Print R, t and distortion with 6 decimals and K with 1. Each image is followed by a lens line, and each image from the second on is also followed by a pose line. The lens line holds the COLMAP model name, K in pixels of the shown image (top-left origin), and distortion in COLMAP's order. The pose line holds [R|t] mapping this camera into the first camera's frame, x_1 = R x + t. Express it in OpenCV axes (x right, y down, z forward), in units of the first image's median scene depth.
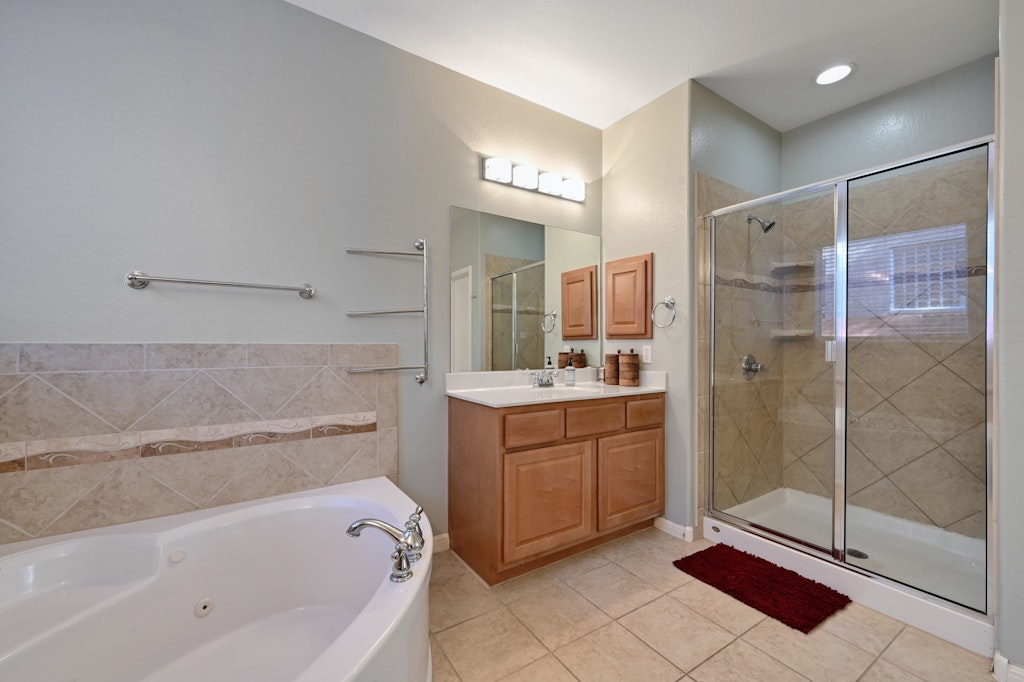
lens RADIAL K [[412.0, 0, 510.9], [0, 412.0, 342.0], [0, 0, 1]] dist [-0.000143, 0.001341]
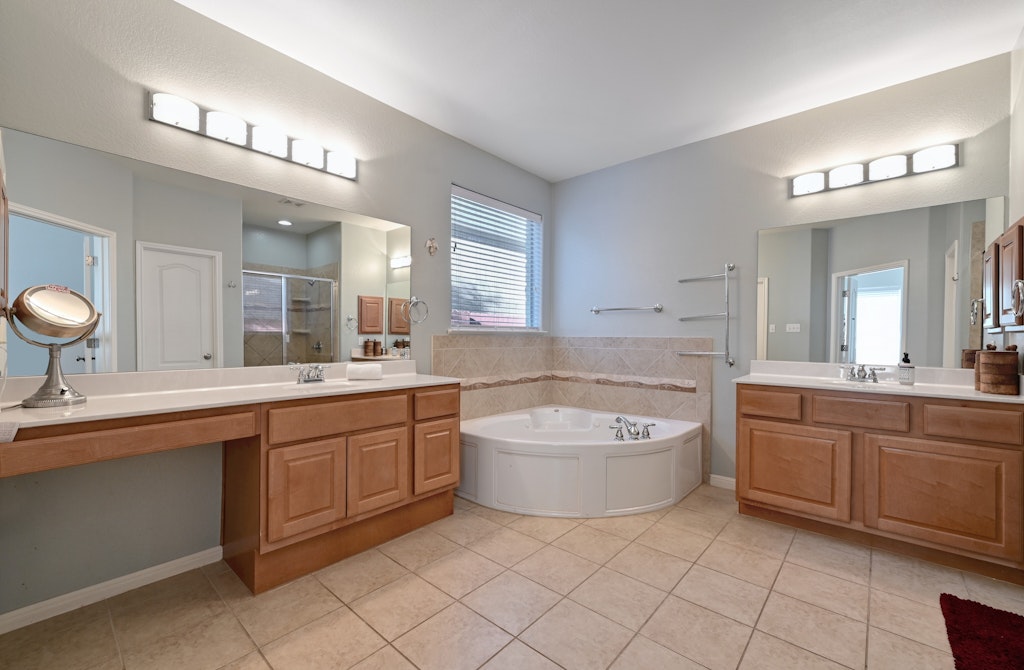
lens RADIAL K [[415.3, 0, 512.0], [0, 415.3, 338.6], [0, 0, 1]] dist [-0.000579, -0.000073]
pose [[0.270623, 0.004547, -0.962675, 1.074843], [-0.002768, 0.999988, 0.003945, 0.005247], [0.962681, 0.001597, 0.270632, -0.107254]]
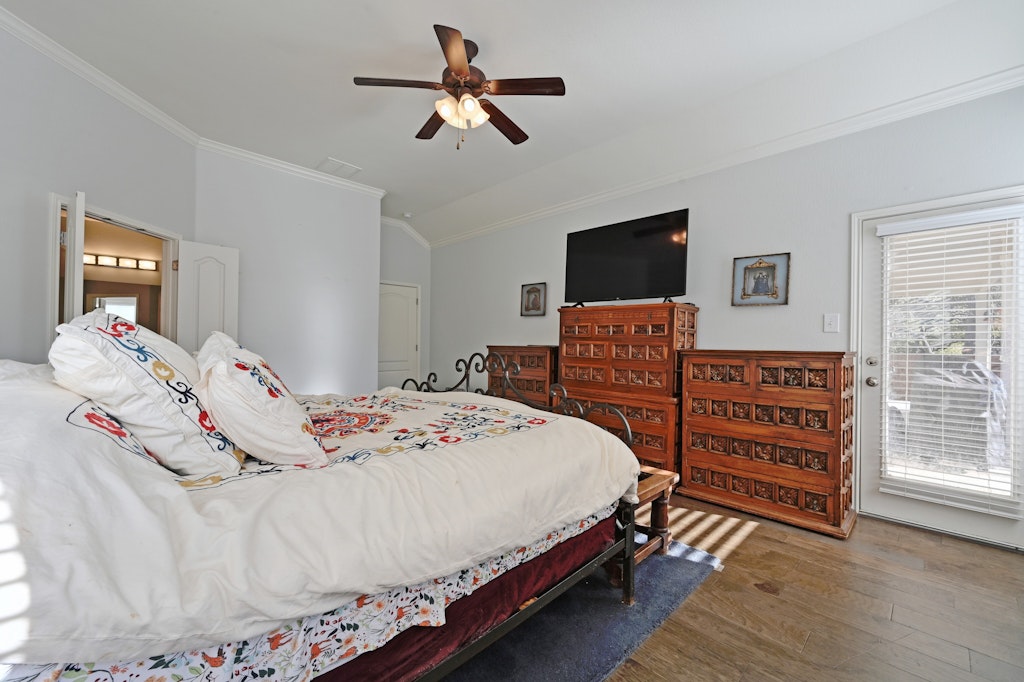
lens RADIAL K [[412.0, 0, 511.9], [0, 412.0, 341.5], [0, 0, 1]] dist [-0.000143, 0.001341]
pose [[0.981330, 0.004852, 0.192272, 2.221790], [-0.004373, 0.999986, -0.002916, 0.020415], [-0.192284, 0.002021, 0.981337, -1.967231]]
